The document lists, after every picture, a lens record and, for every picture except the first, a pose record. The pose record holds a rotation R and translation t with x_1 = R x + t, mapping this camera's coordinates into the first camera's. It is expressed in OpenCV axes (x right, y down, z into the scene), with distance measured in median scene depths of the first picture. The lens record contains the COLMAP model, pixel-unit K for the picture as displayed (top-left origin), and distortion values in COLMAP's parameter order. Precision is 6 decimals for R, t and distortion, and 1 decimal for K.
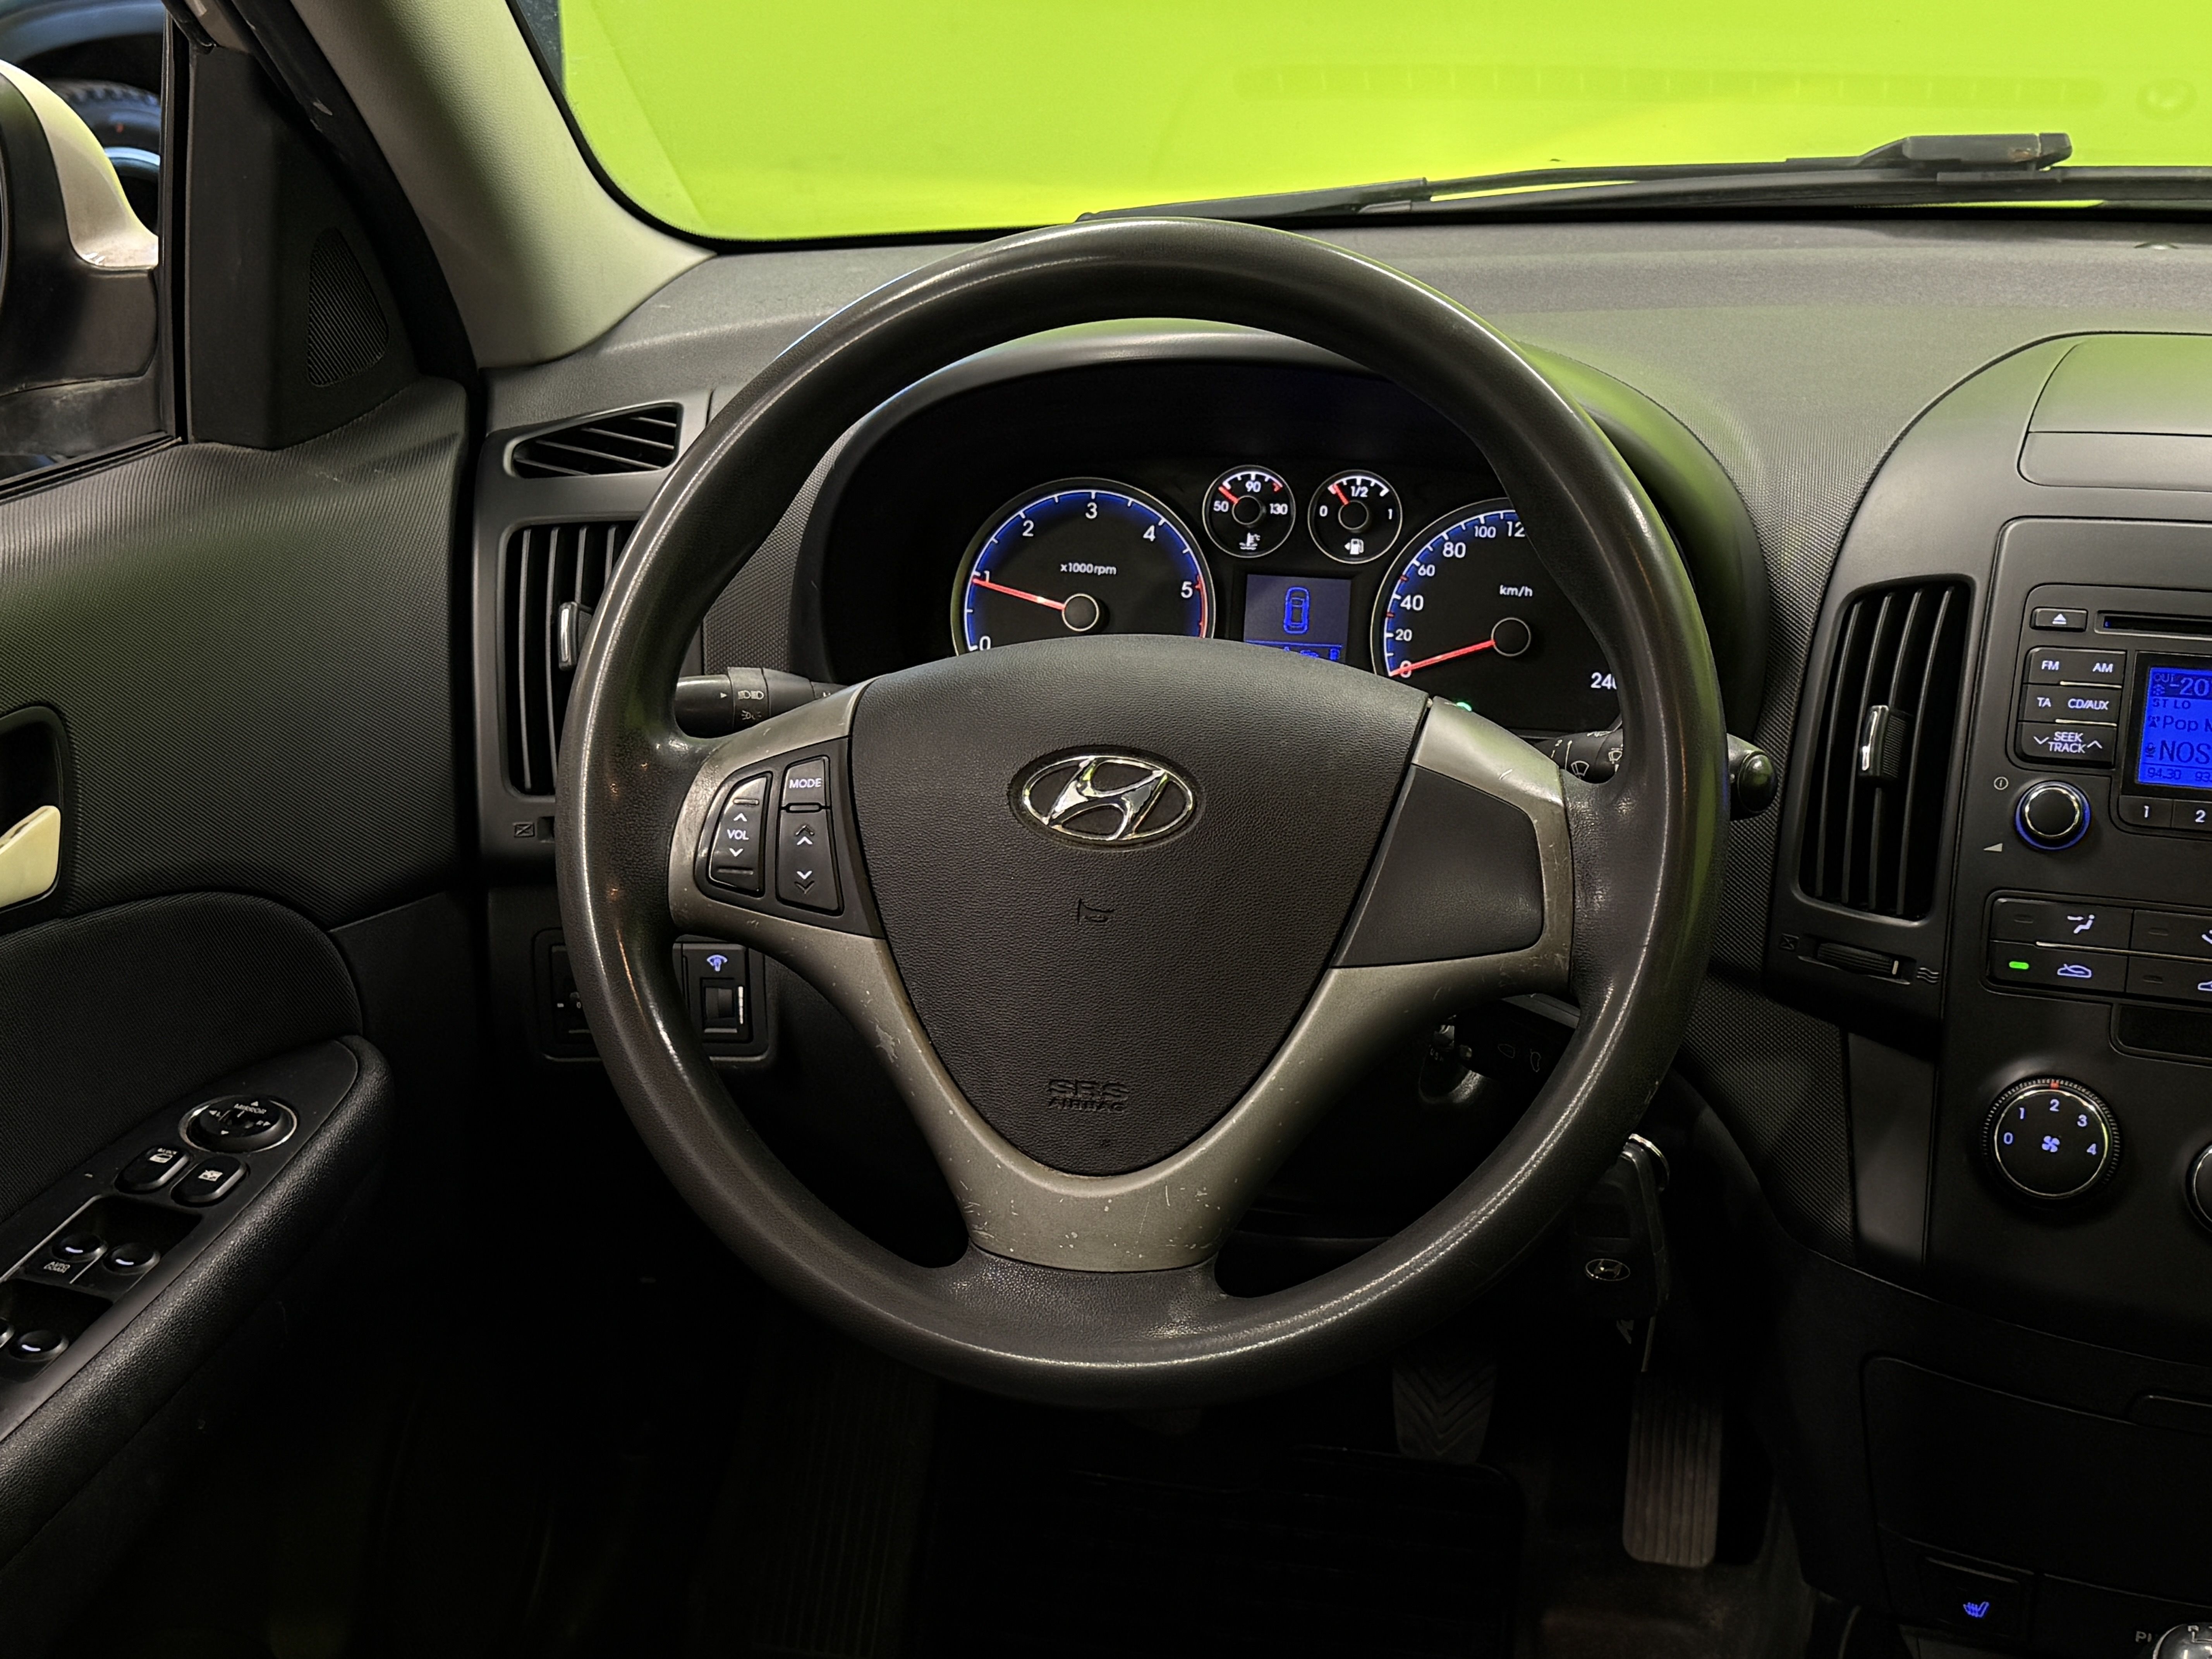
lens RADIAL K [[3038.5, 0, 1105.2], [0, 3038.5, 832.6], [0, 0, 1]] dist [0.091794, 0.000000]
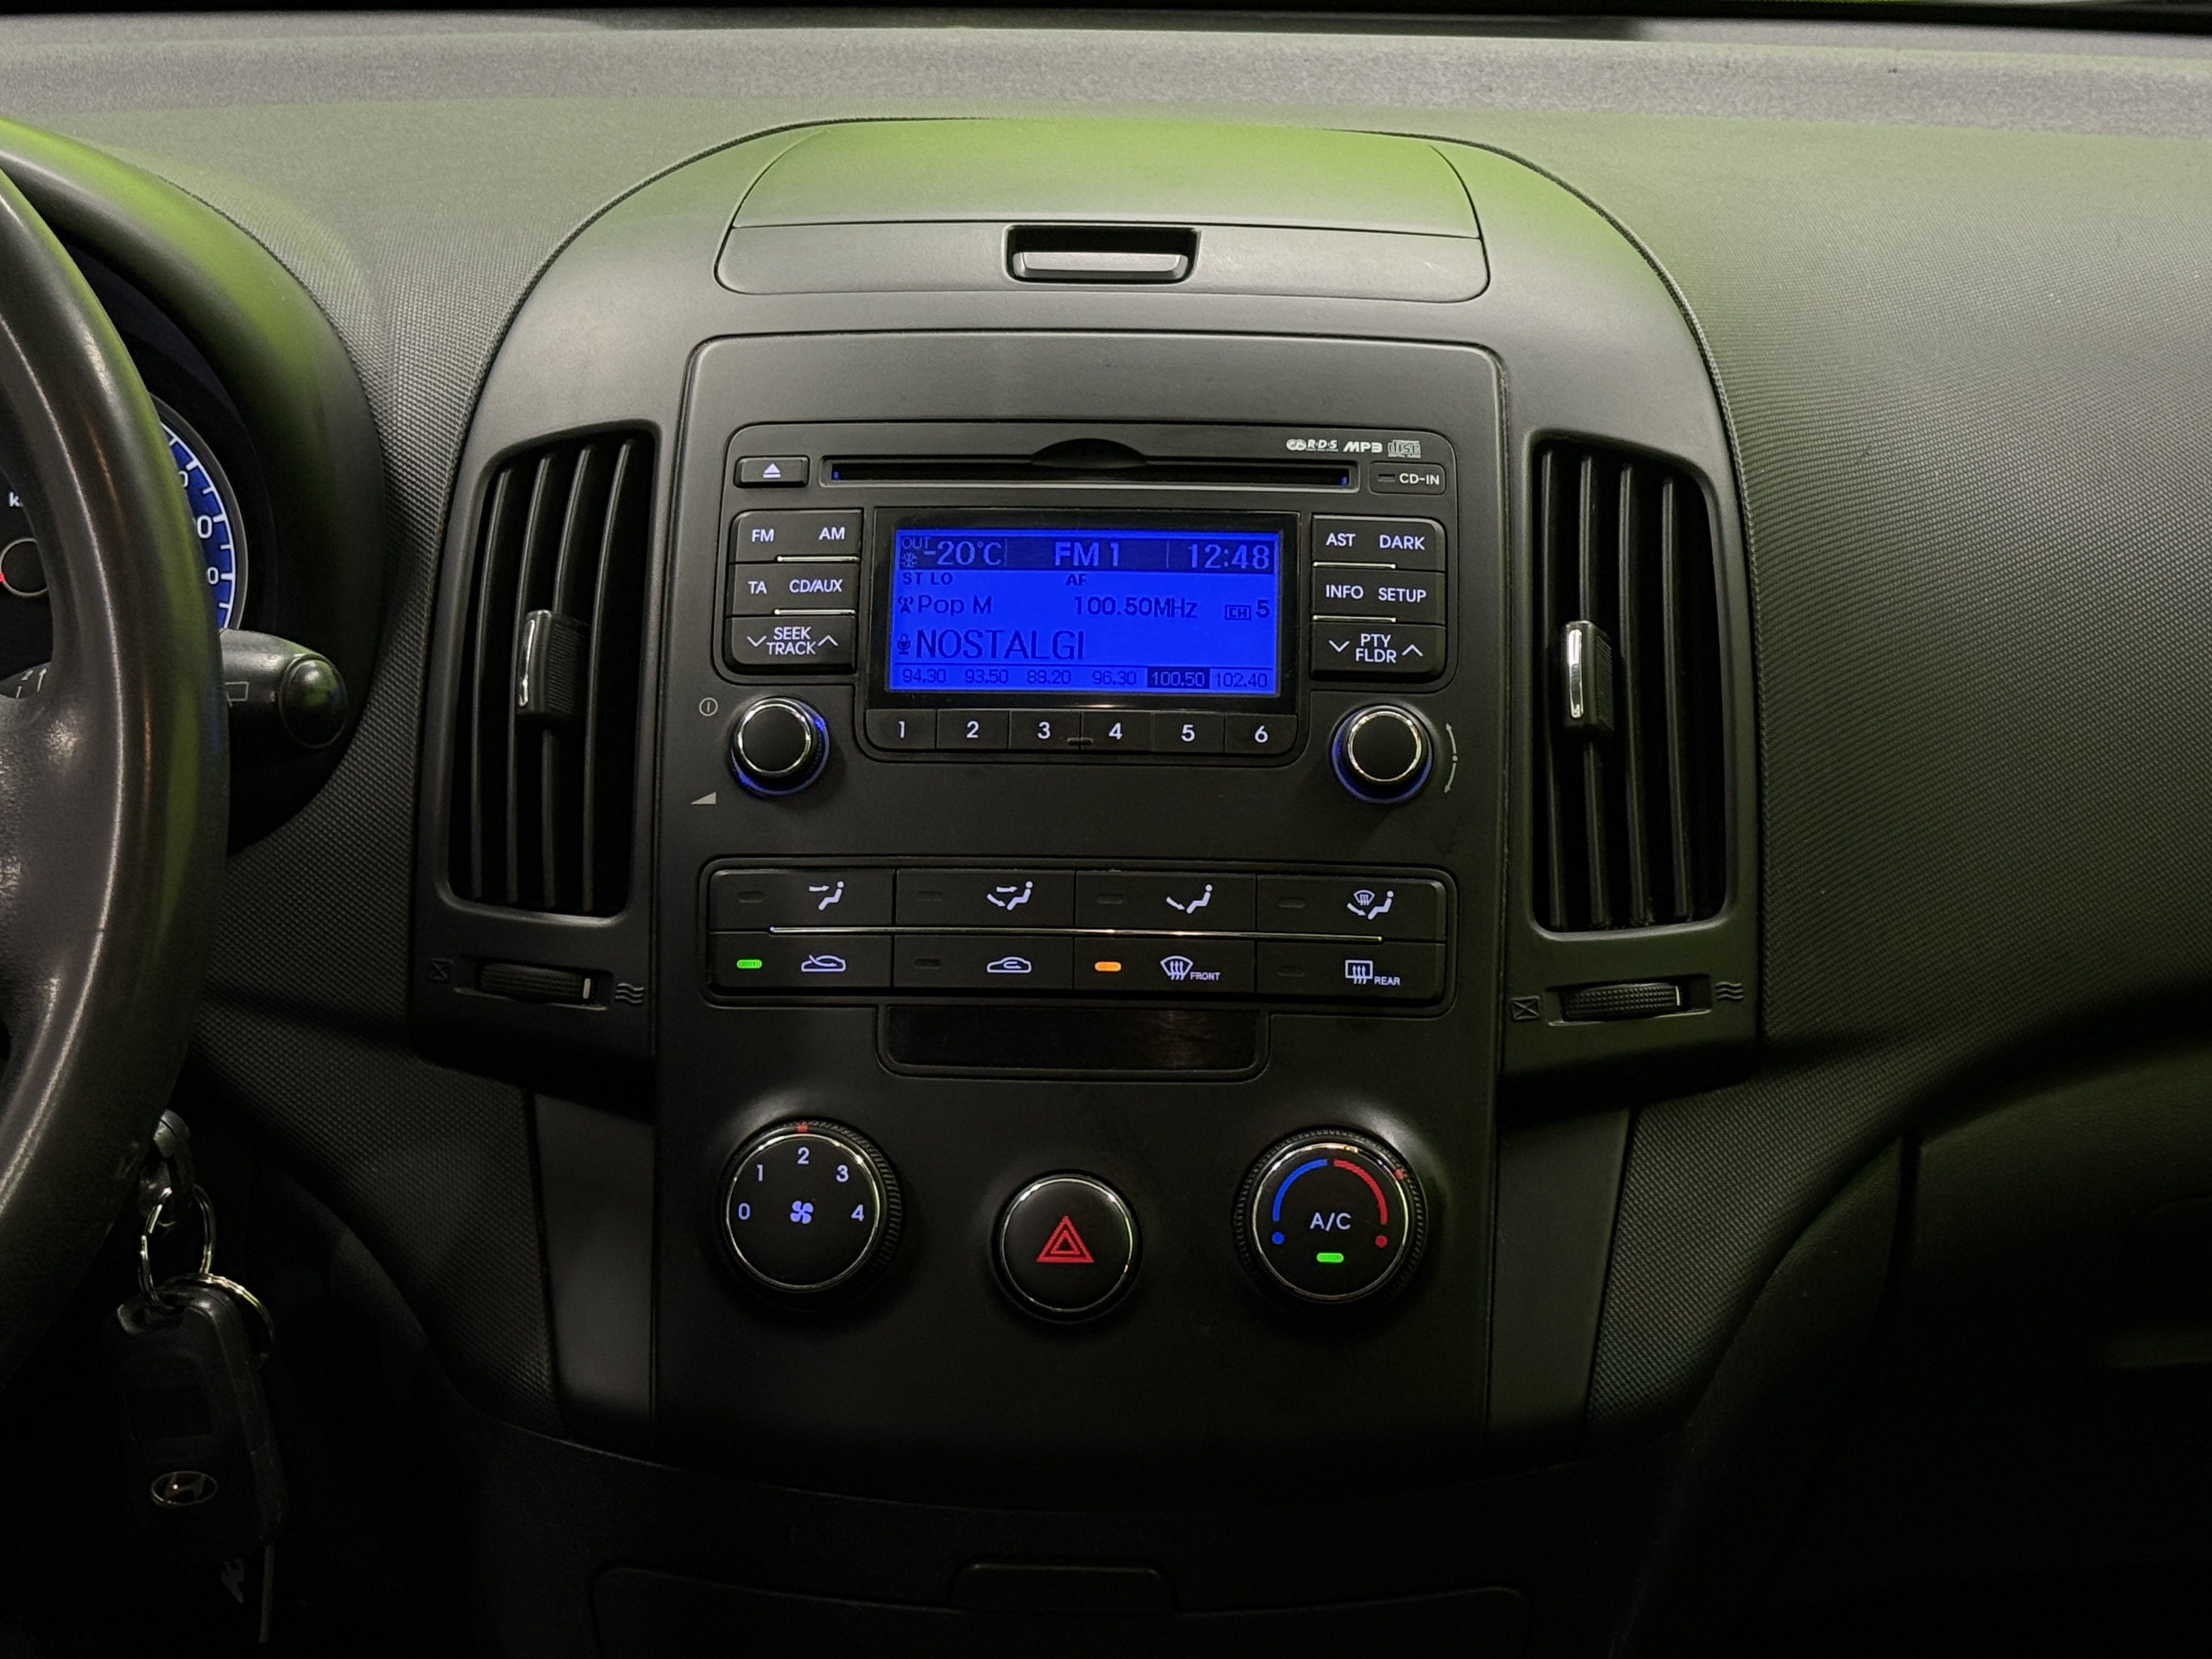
lens RADIAL K [[4032.4, 0, 1105.9], [0, 4032.4, 827.6], [0, 0, 1]] dist [0.203725, 0.000000]
pose [[0.956791, -0.066424, 0.283090, 0.116127], [0.083229, 0.995386, -0.047743, 0.061555], [-0.278612, 0.069241, 0.957904, 0.098165]]
